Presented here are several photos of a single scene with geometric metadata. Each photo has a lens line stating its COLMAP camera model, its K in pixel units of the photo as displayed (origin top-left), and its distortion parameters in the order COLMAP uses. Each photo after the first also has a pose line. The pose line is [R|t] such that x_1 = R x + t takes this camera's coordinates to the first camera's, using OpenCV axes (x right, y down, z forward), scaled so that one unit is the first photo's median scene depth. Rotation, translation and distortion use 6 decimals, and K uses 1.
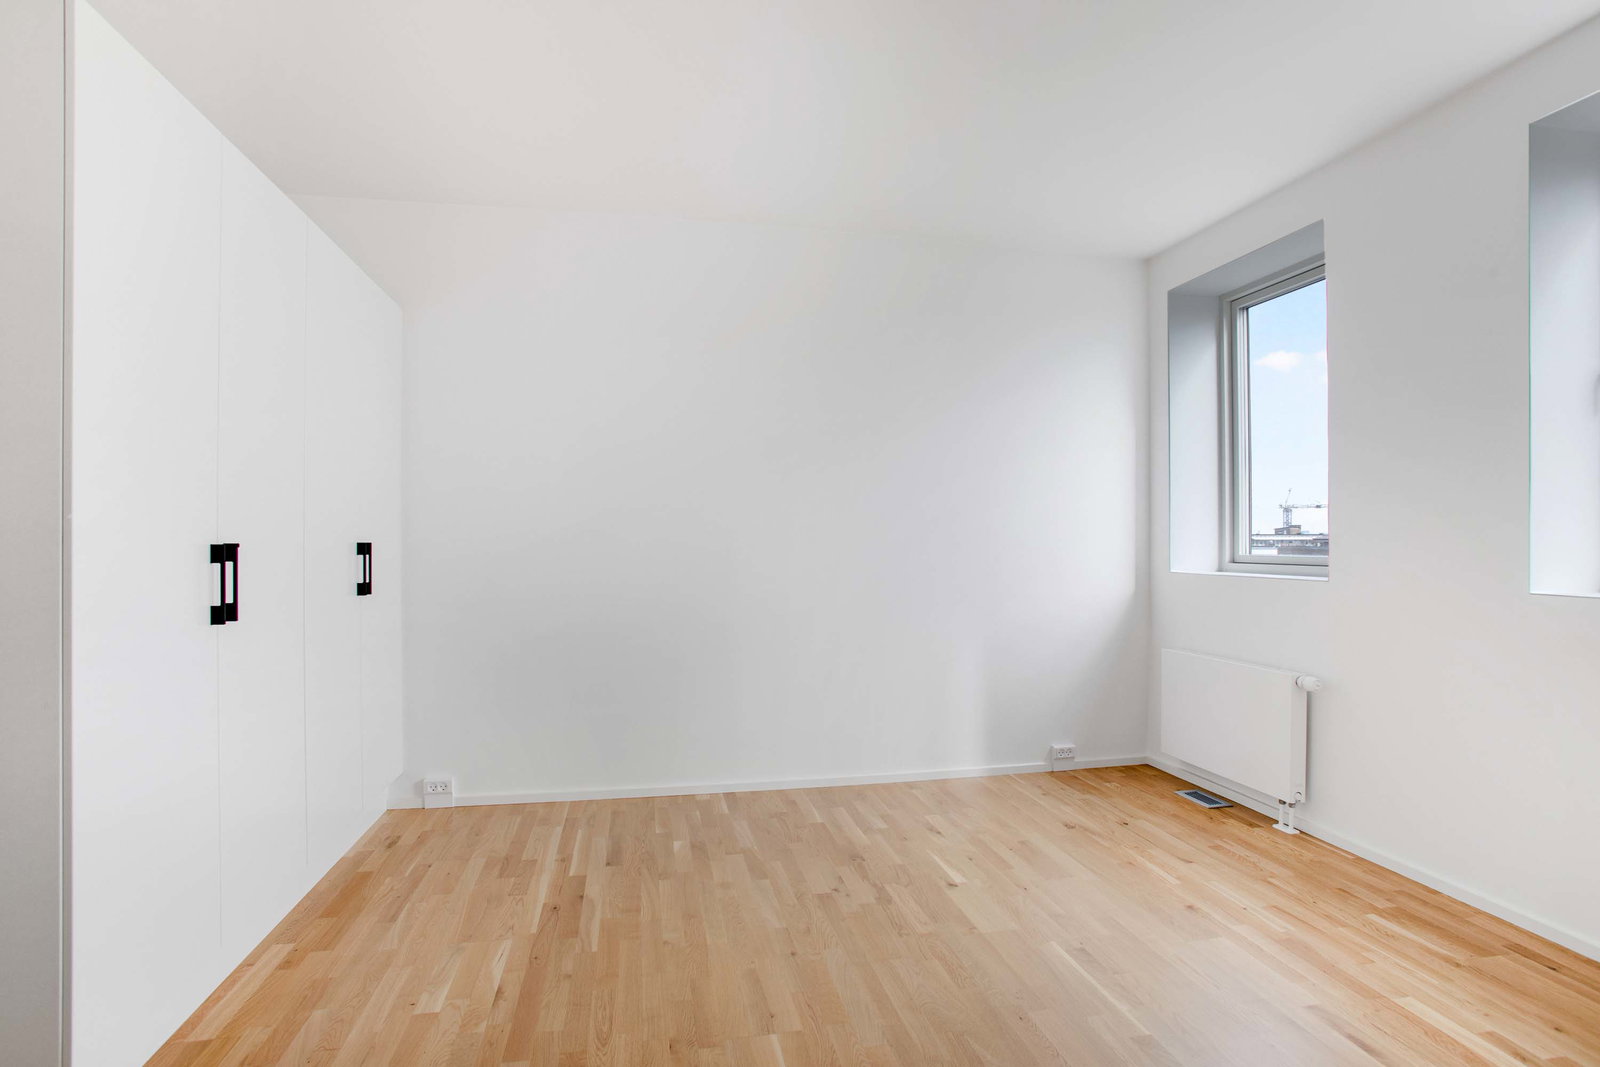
lens RADIAL K [[858.4, 0, 790.9], [0, 858.4, 539.0], [0, 0, 1]] dist [-0.083553, 0.046388]
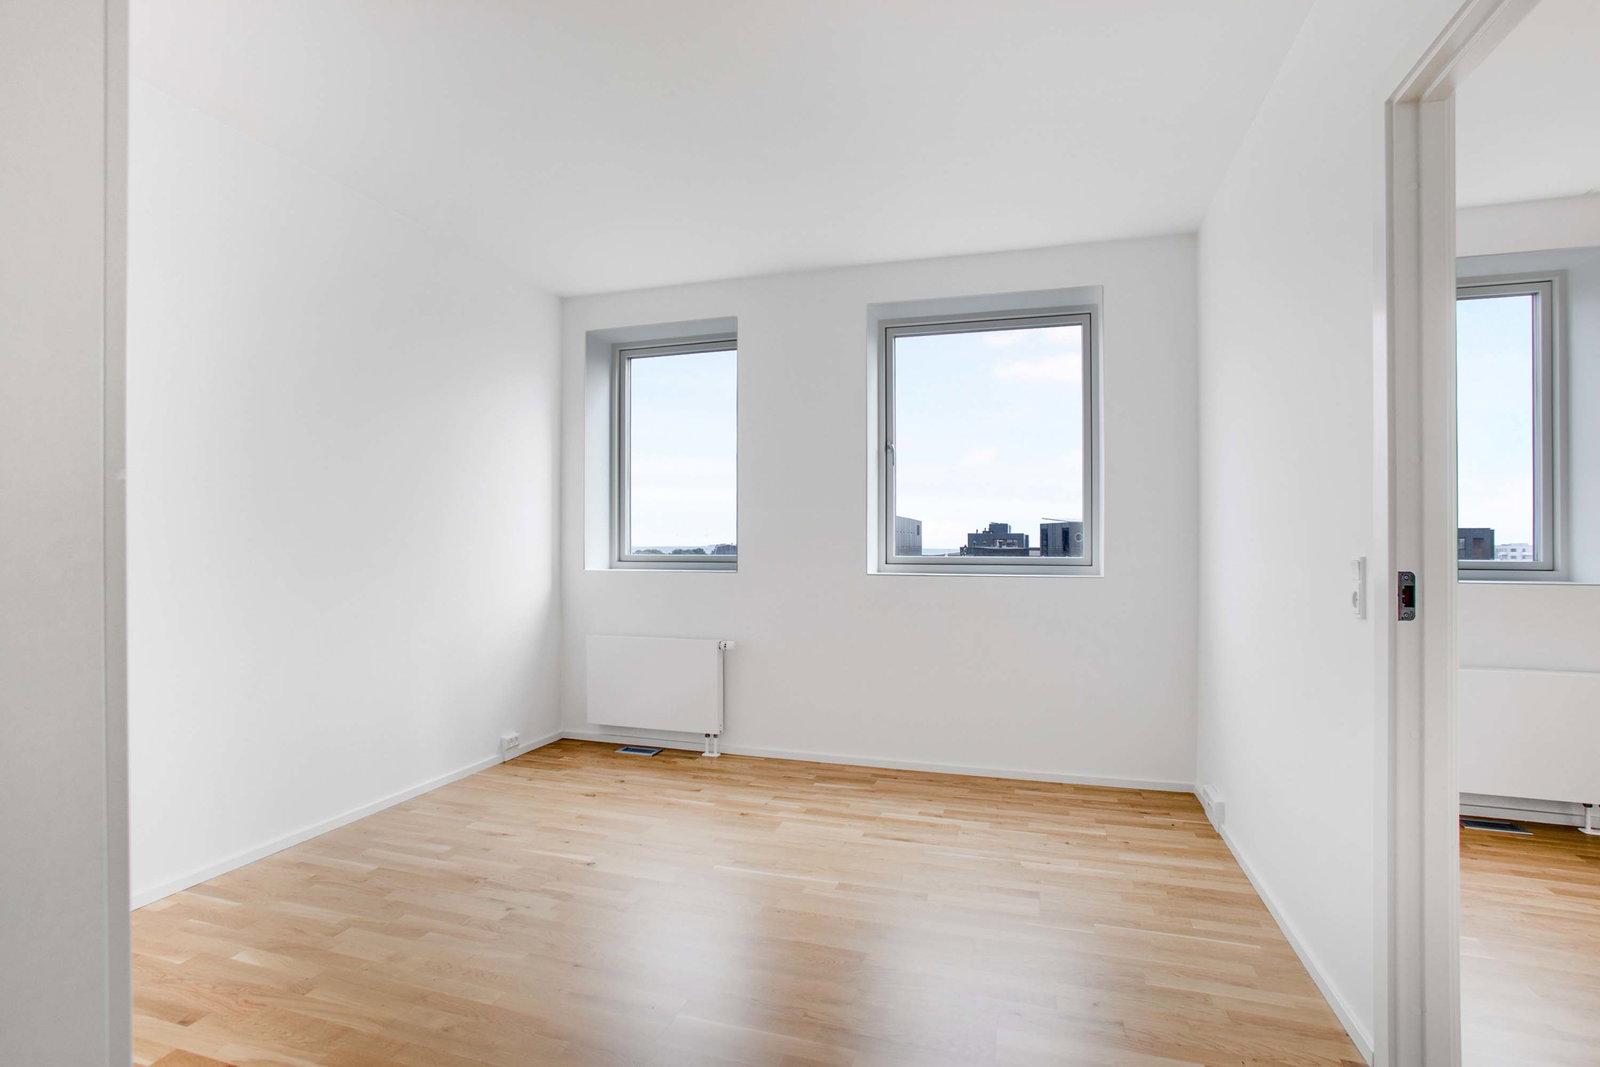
lens RADIAL K [[858.4, 0, 790.9], [0, 858.4, 539.0], [0, 0, 1]] dist [-0.083553, 0.046388]
pose [[0.413925, 0.010253, 0.910253, -0.591377], [-0.007548, 0.999941, -0.007831, 0.003696], [-0.910280, -0.003629, 0.413978, 0.282814]]
